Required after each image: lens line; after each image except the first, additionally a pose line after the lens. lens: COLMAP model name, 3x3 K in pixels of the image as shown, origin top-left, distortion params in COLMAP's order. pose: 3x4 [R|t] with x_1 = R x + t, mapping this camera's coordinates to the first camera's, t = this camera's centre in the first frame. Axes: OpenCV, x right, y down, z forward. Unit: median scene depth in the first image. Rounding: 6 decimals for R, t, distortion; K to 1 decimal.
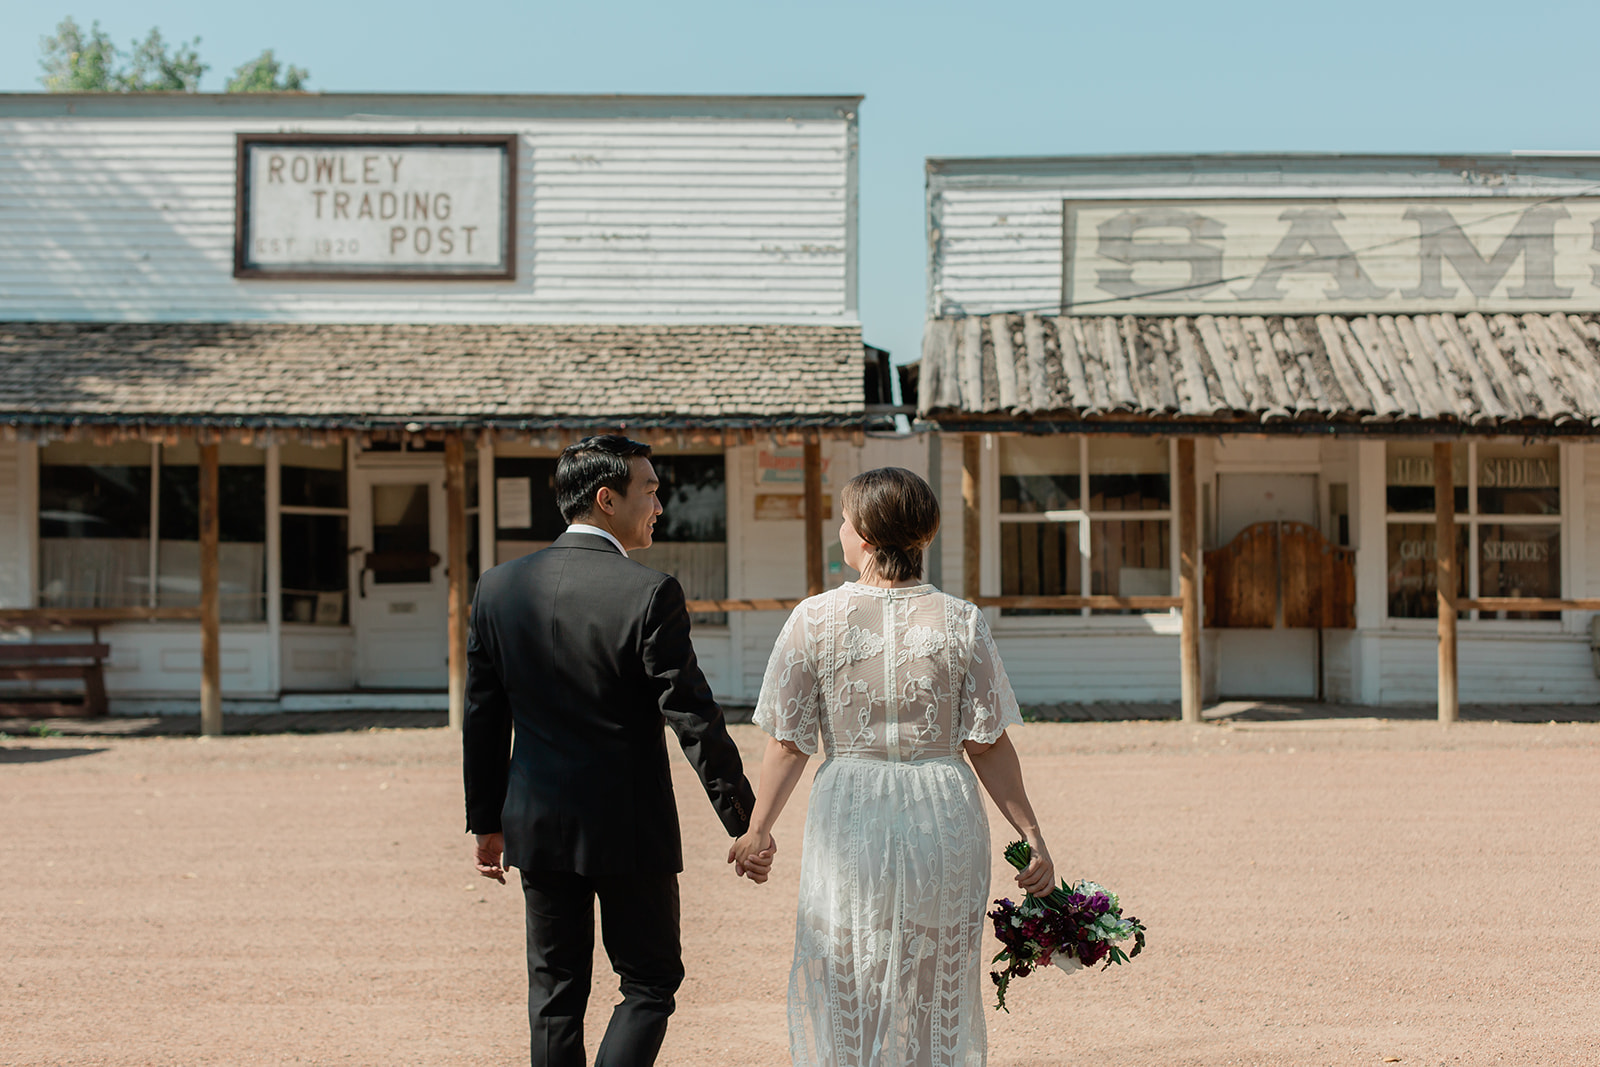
lens RADIAL K [[4077.4, 0, 948.7], [0, 4077.4, 533.8], [0, 0, 1]] dist [-0.029339, -0.474047]
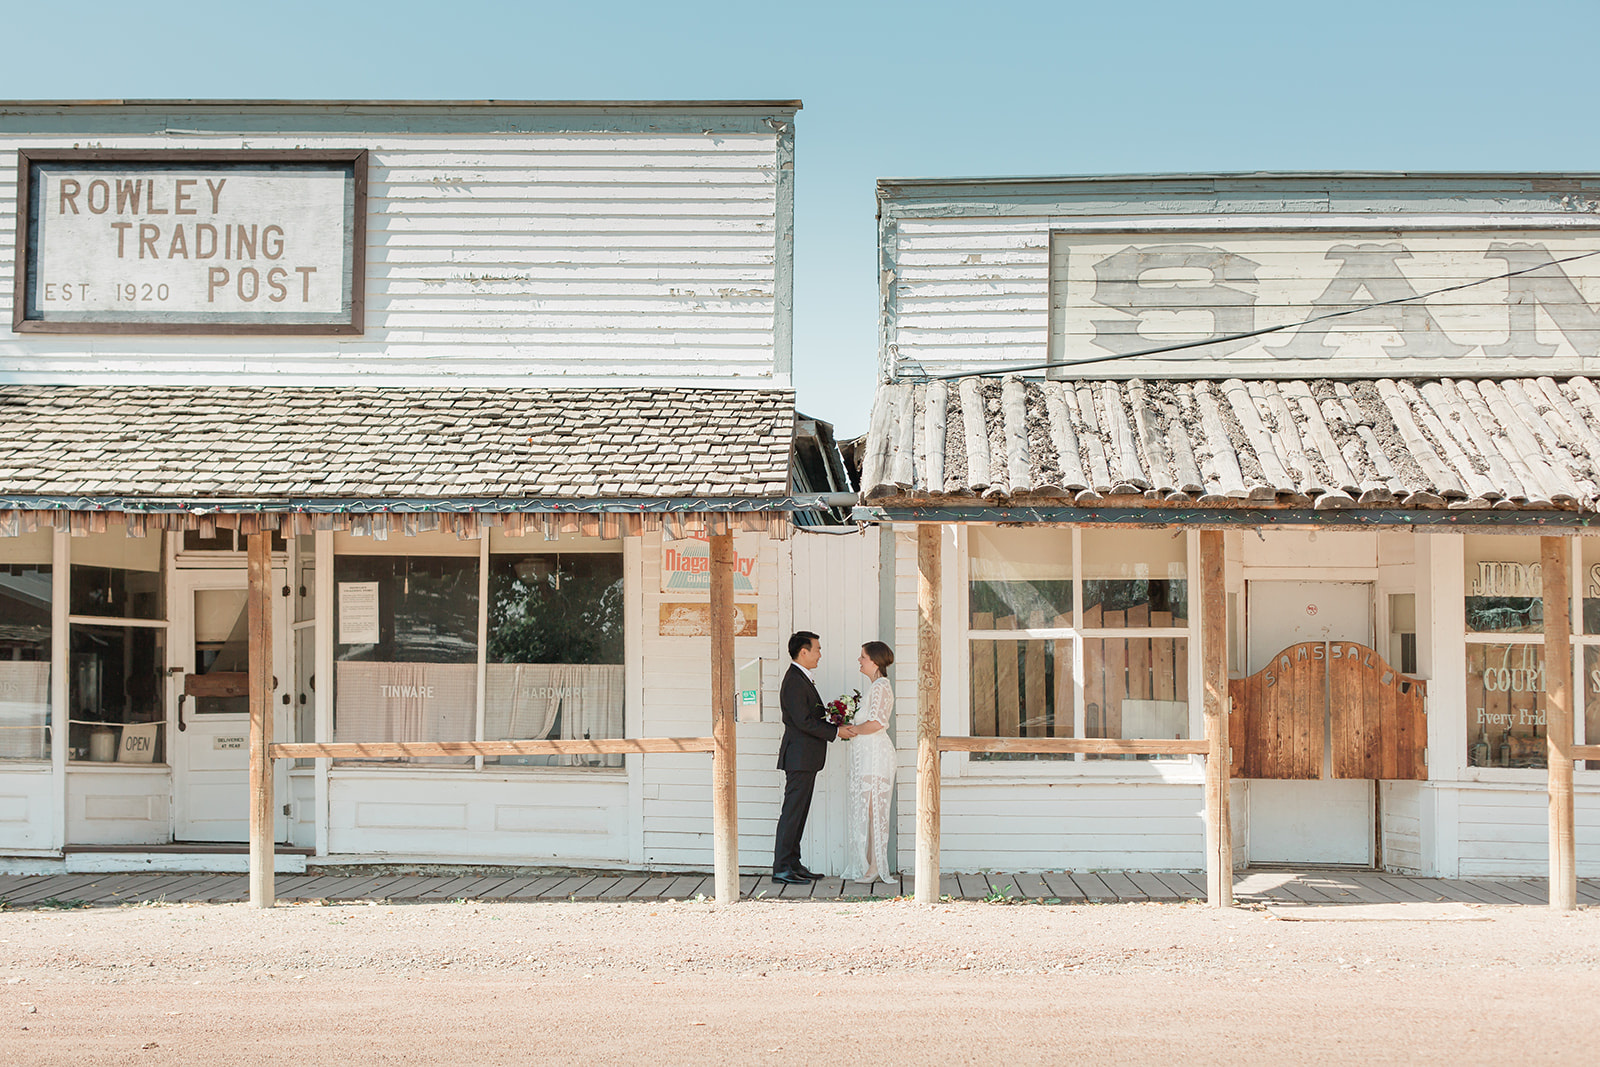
lens RADIAL K [[3304.2, 0, 766.6], [0, 3304.2, 533.1], [0, 0, 1]] dist [0.002589, -0.101034]
pose [[0.998227, 0.003619, -0.059417, 0.011327], [-0.005913, 0.999242, -0.038478, 0.001185], [0.059232, 0.038761, 0.997491, 0.361484]]
